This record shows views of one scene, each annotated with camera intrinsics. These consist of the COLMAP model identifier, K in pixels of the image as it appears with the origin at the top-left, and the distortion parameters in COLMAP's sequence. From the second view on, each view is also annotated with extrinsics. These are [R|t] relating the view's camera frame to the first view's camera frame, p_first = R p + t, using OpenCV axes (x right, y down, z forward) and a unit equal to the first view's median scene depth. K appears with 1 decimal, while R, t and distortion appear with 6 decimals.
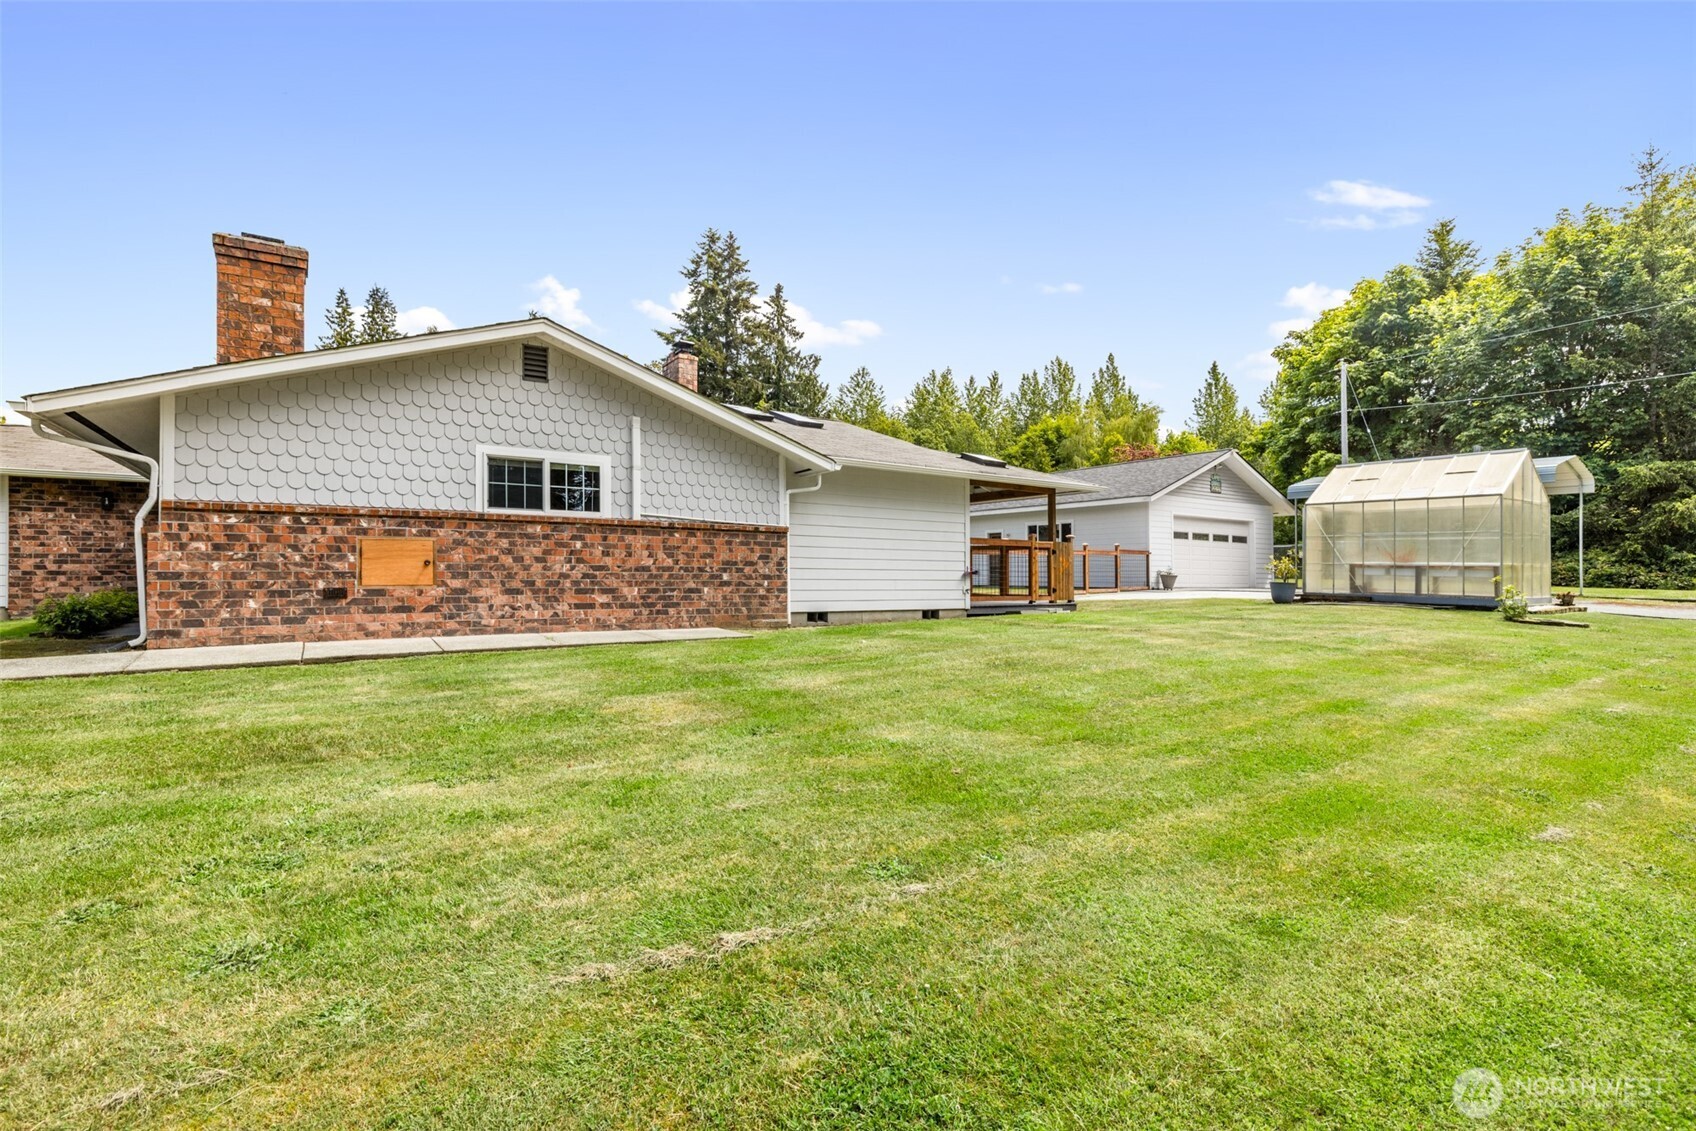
lens RADIAL K [[795.4, 0, 850.9], [0, 795.4, 573.4], [0, 0, 1]] dist [-0.006073, -0.000298]
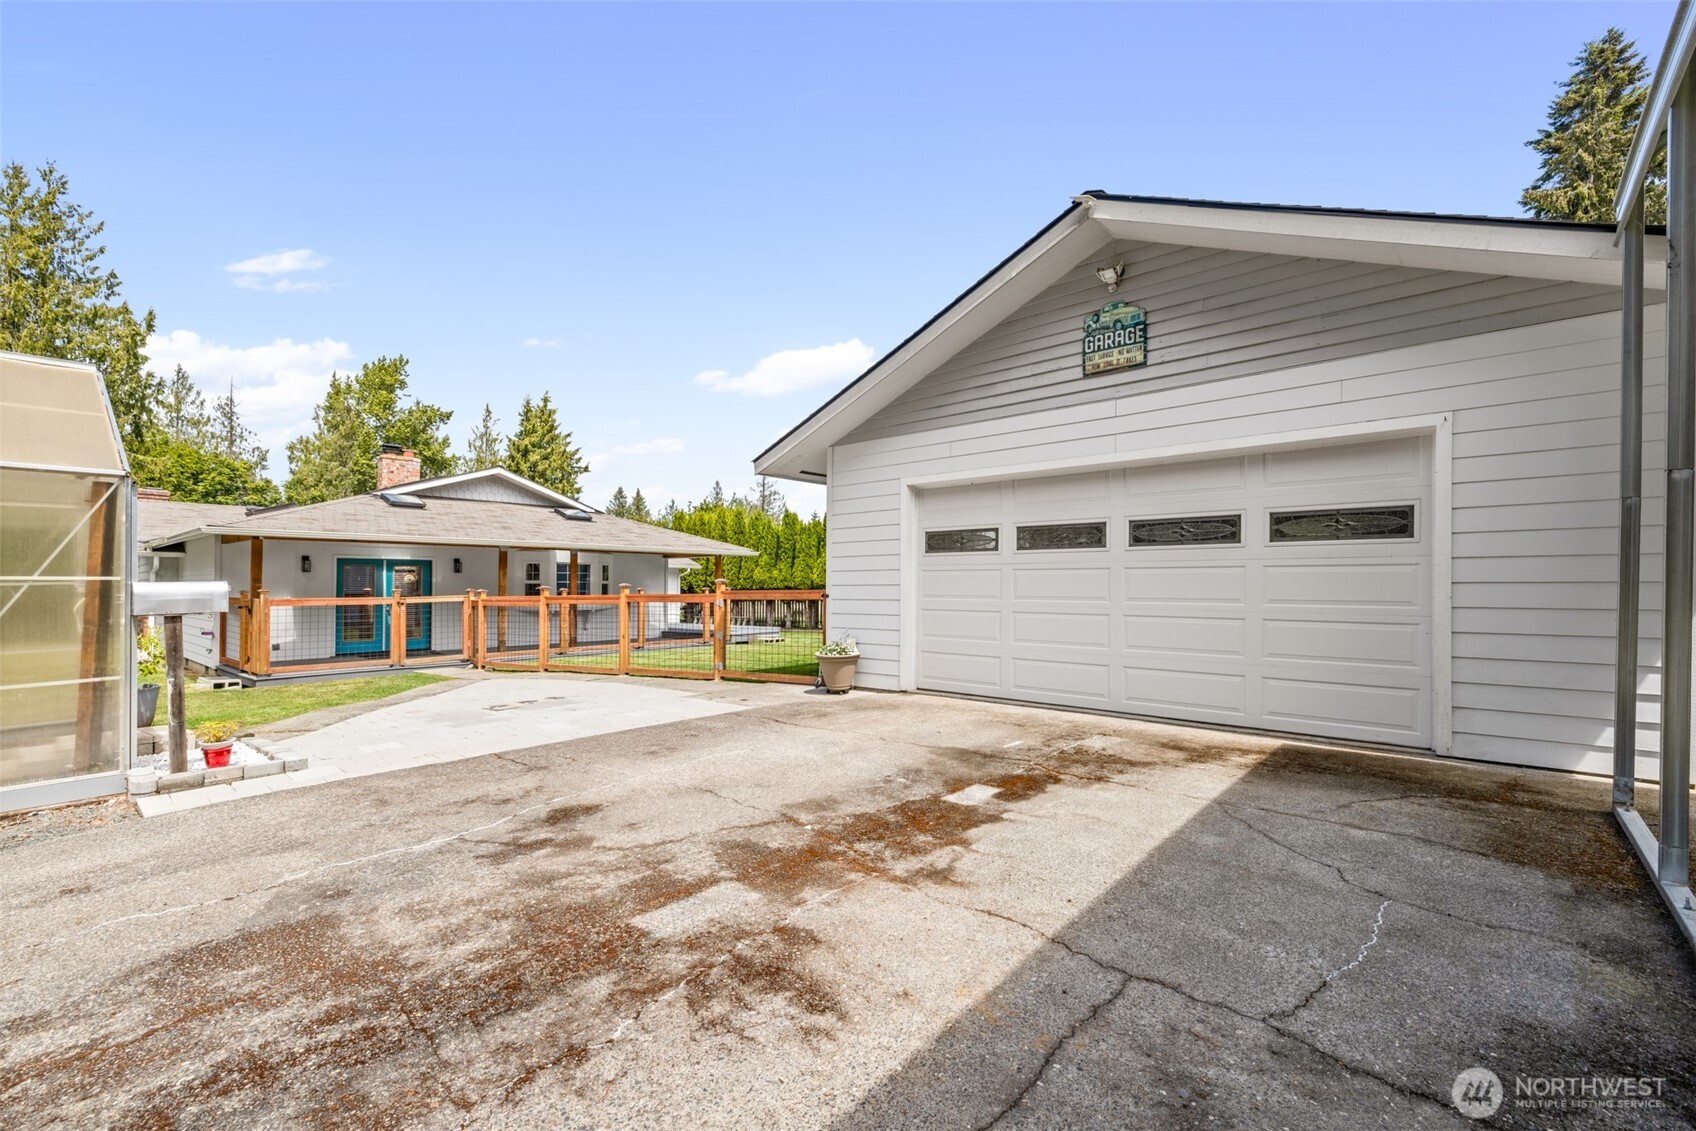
lens RADIAL K [[723.3, 0, 853.0], [0, 723.3, 598.3], [0, 0, 1]] dist [0.000688, -0.000167]
pose [[0.242801, 0.013329, -0.969985, 0.694391], [0.006839, 0.999857, 0.015451, -0.028223], [0.970052, -0.010385, 0.242675, 0.872927]]
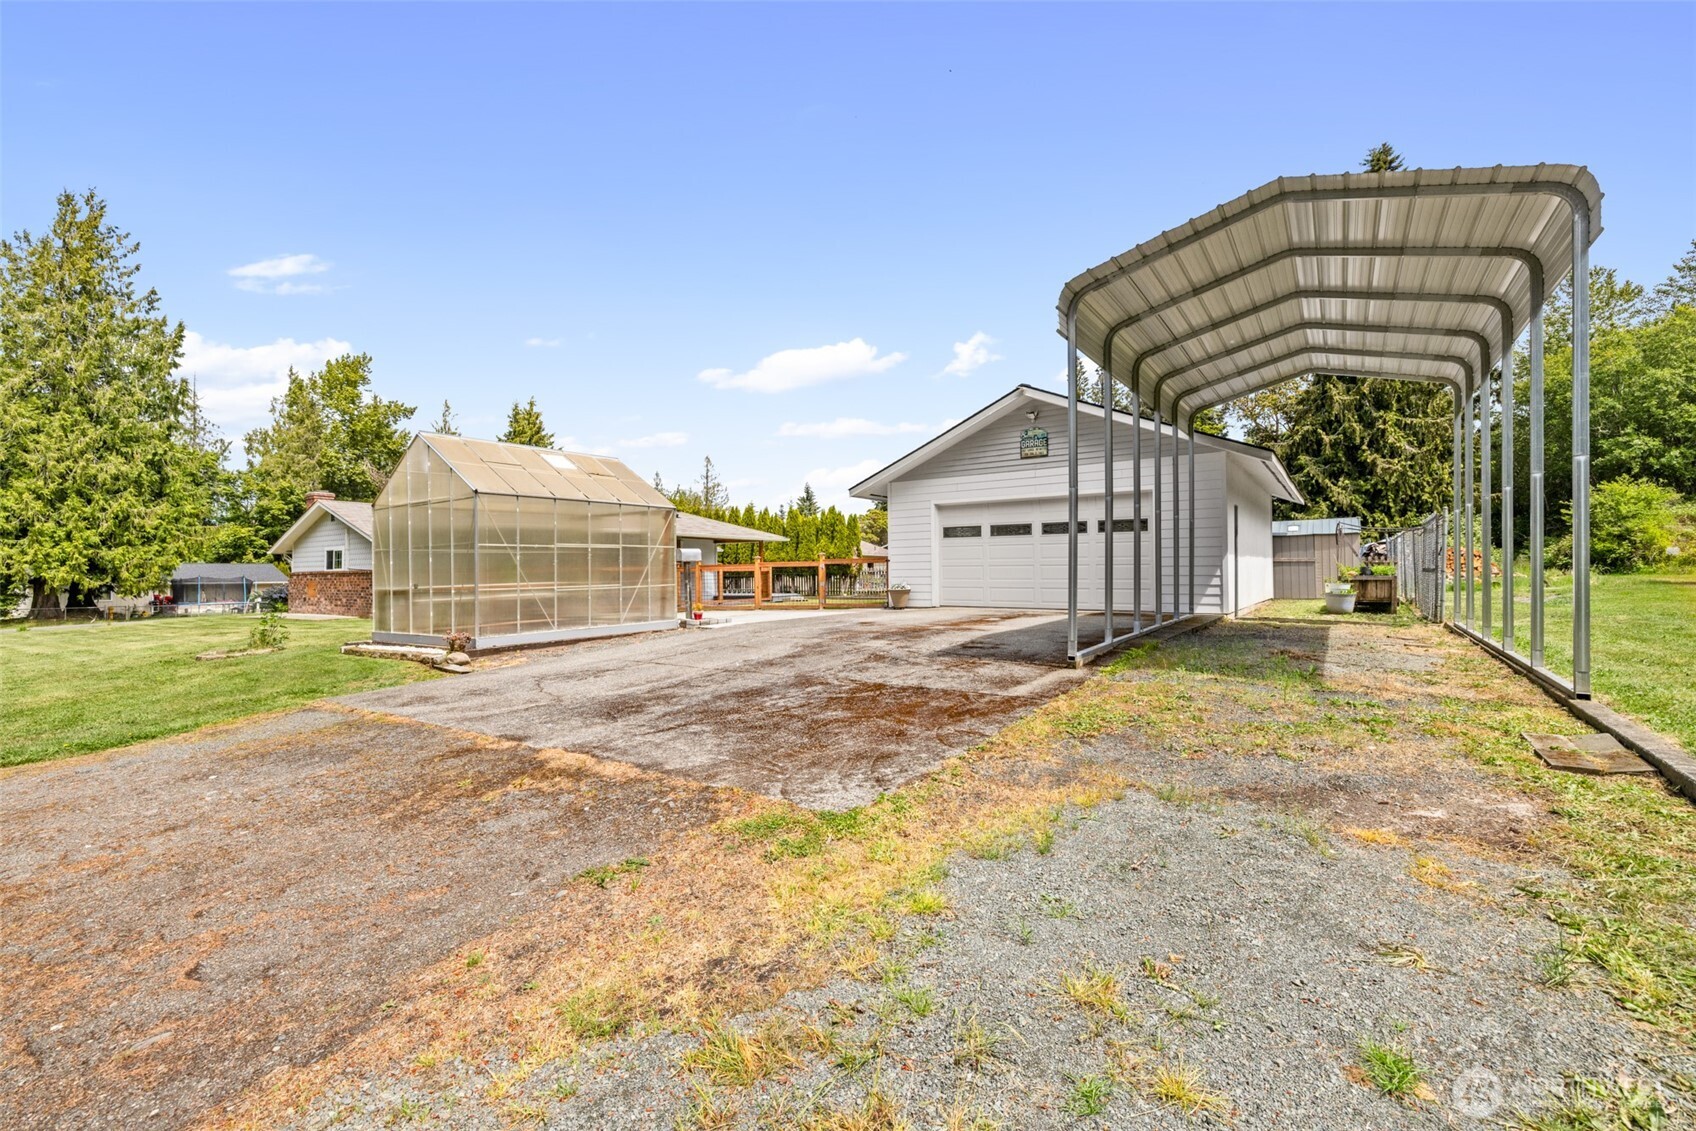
lens RADIAL K [[723.3, 0, 847.1], [0, 723.3, 569.0], [0, 0, 1]] dist [0.000688, -0.000167]
pose [[0.345358, -0.011848, -0.938396, 0.954886], [0.013732, 0.999877, -0.007570, -0.012394], [0.938371, -0.010272, 0.345478, 0.686209]]
